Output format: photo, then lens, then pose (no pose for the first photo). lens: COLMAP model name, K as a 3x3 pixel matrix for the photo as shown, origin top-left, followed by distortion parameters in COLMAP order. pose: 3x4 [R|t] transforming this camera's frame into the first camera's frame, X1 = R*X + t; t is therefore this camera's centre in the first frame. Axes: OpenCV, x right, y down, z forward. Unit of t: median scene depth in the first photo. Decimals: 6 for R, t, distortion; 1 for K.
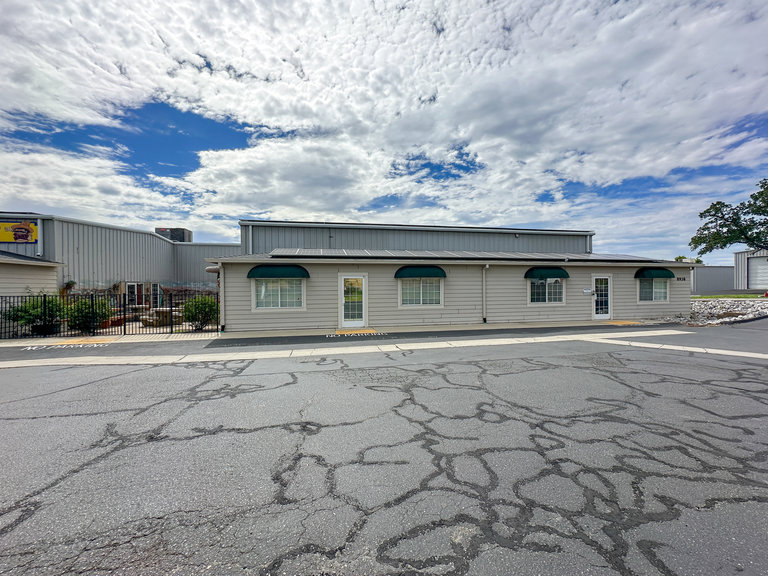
lens RADIAL K [[301.3, 0, 385.5], [0, 301.3, 286.5], [0, 0, 1]] dist [-0.007496, 0.000466]
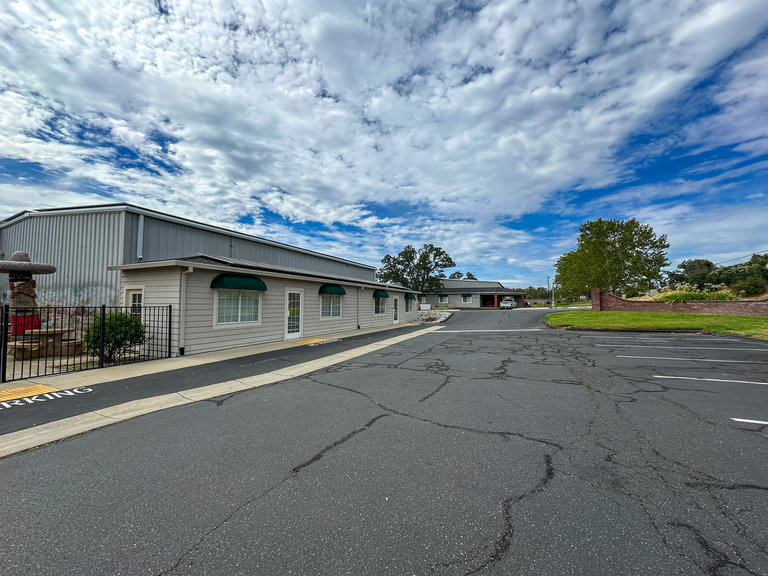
lens RADIAL K [[301.3, 0, 385.5], [0, 301.3, 286.5], [0, 0, 1]] dist [-0.007496, 0.000466]
pose [[0.570821, 0.056611, 0.819120, -0.126872], [-0.005417, 0.997858, -0.065189, 0.002865], [-0.821056, 0.032774, 0.569905, 0.019788]]
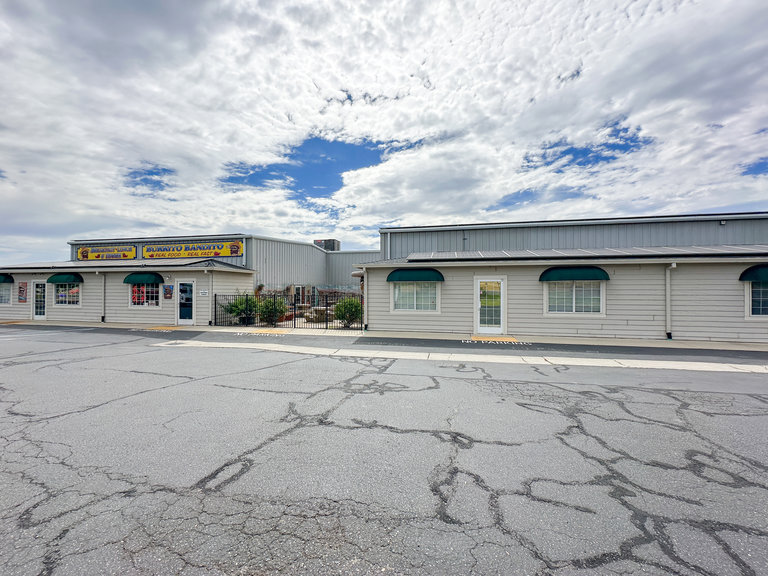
lens RADIAL K [[301.3, 0, 385.5], [0, 301.3, 286.5], [0, 0, 1]] dist [-0.007496, 0.000466]
pose [[0.917997, 0.003884, -0.396569, -0.005527], [-0.008458, 0.999916, -0.009787, -0.000003], [0.396497, 0.012339, 0.917953, 0.002008]]
